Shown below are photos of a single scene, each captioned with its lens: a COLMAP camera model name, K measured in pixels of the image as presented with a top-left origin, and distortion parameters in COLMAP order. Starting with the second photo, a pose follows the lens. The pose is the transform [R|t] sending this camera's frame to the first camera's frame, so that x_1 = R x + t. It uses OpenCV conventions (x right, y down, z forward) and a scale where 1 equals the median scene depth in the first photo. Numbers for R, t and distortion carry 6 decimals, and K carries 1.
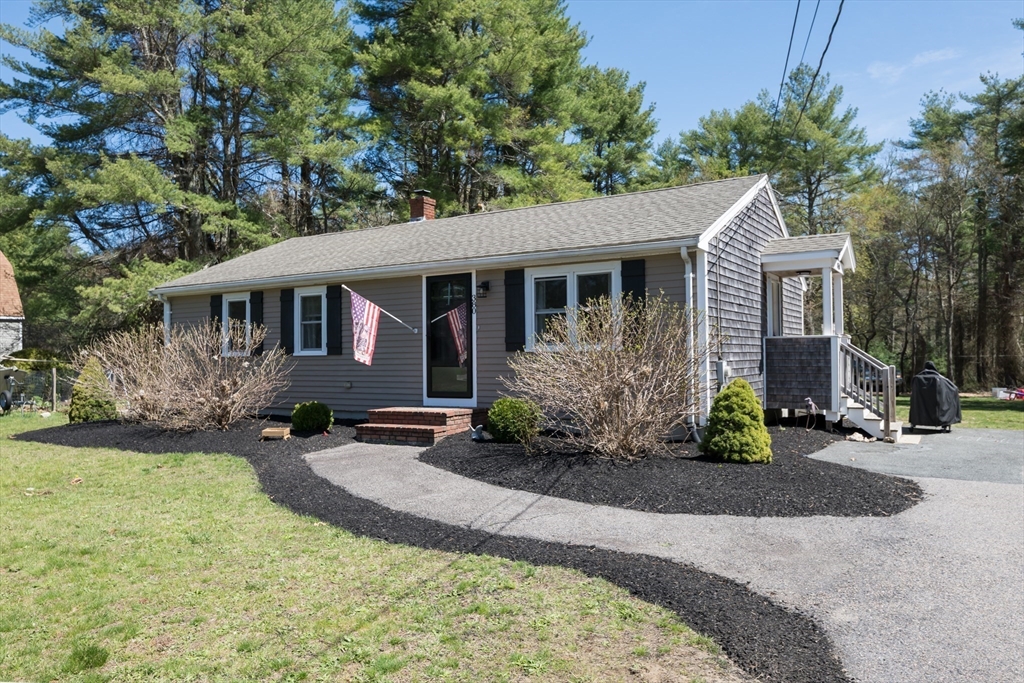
lens RADIAL K [[732.4, 0, 512.0], [0, 732.4, 341.5], [0, 0, 1]] dist [0.008215, 0.000775]
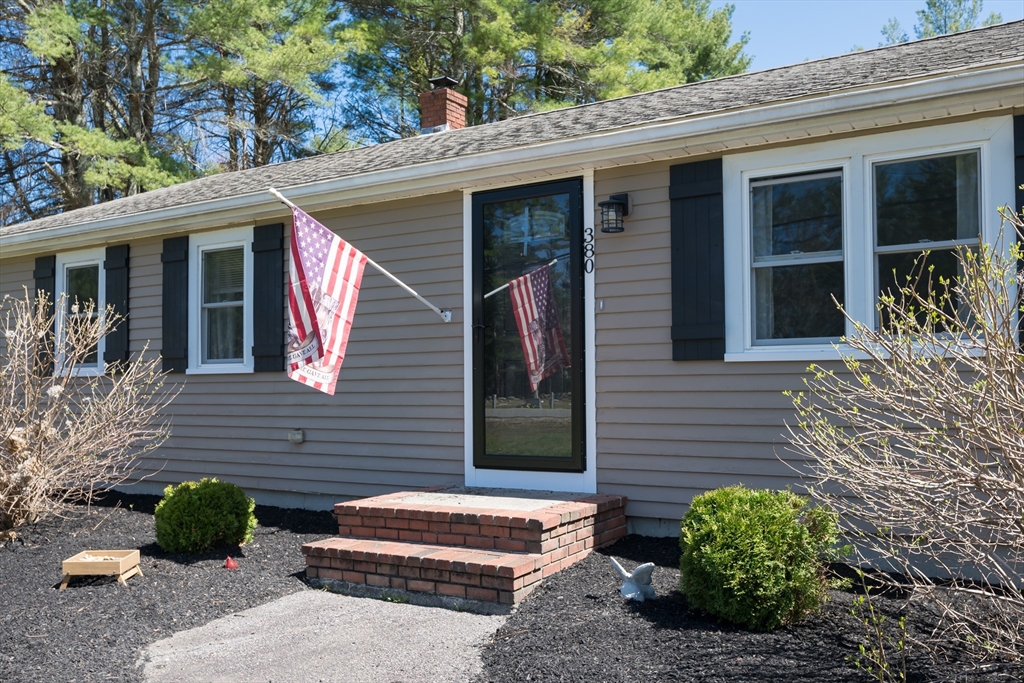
lens RADIAL K [[881.0, 0, 537.8], [0, 881.0, 364.5], [0, 0, 1]] dist [0.001143, 0.002553]
pose [[0.999895, 0.002166, 0.014324, -0.077160], [-0.002130, 0.999995, -0.002542, 0.014366], [-0.014330, 0.002511, 0.999894, 0.427350]]
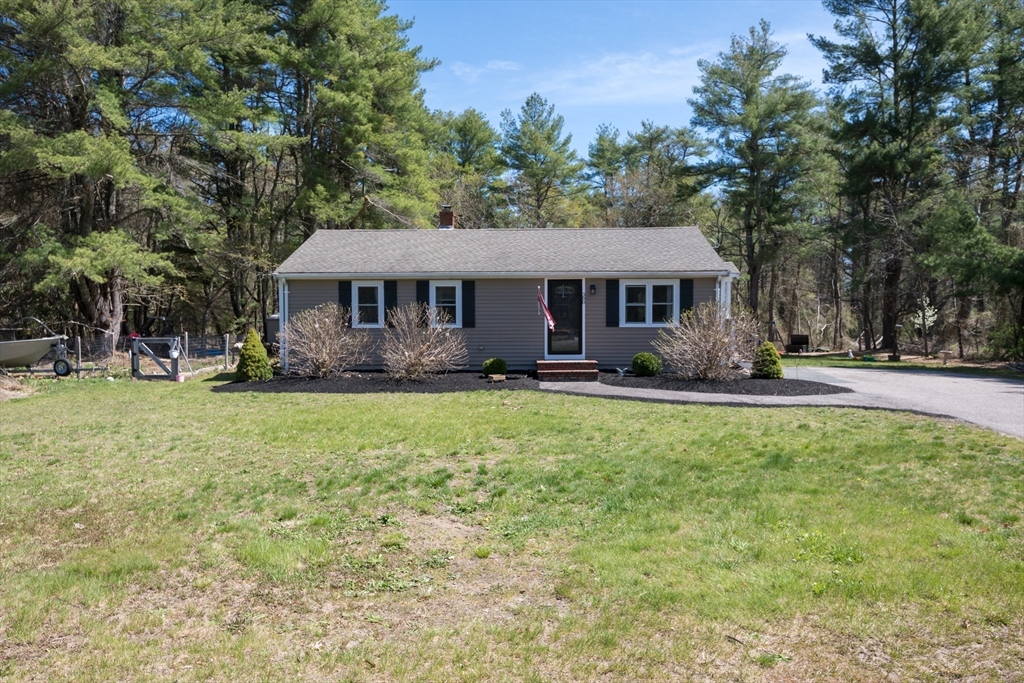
lens RADIAL K [[732.4, 0, 512.0], [0, 732.4, 341.5], [0, 0, 1]] dist [0.008215, 0.000775]
pose [[0.870525, -0.007621, 0.492065, -0.884766], [-0.016371, 0.998878, 0.044432, -0.021009], [-0.491852, -0.046735, 0.869424, -0.327836]]
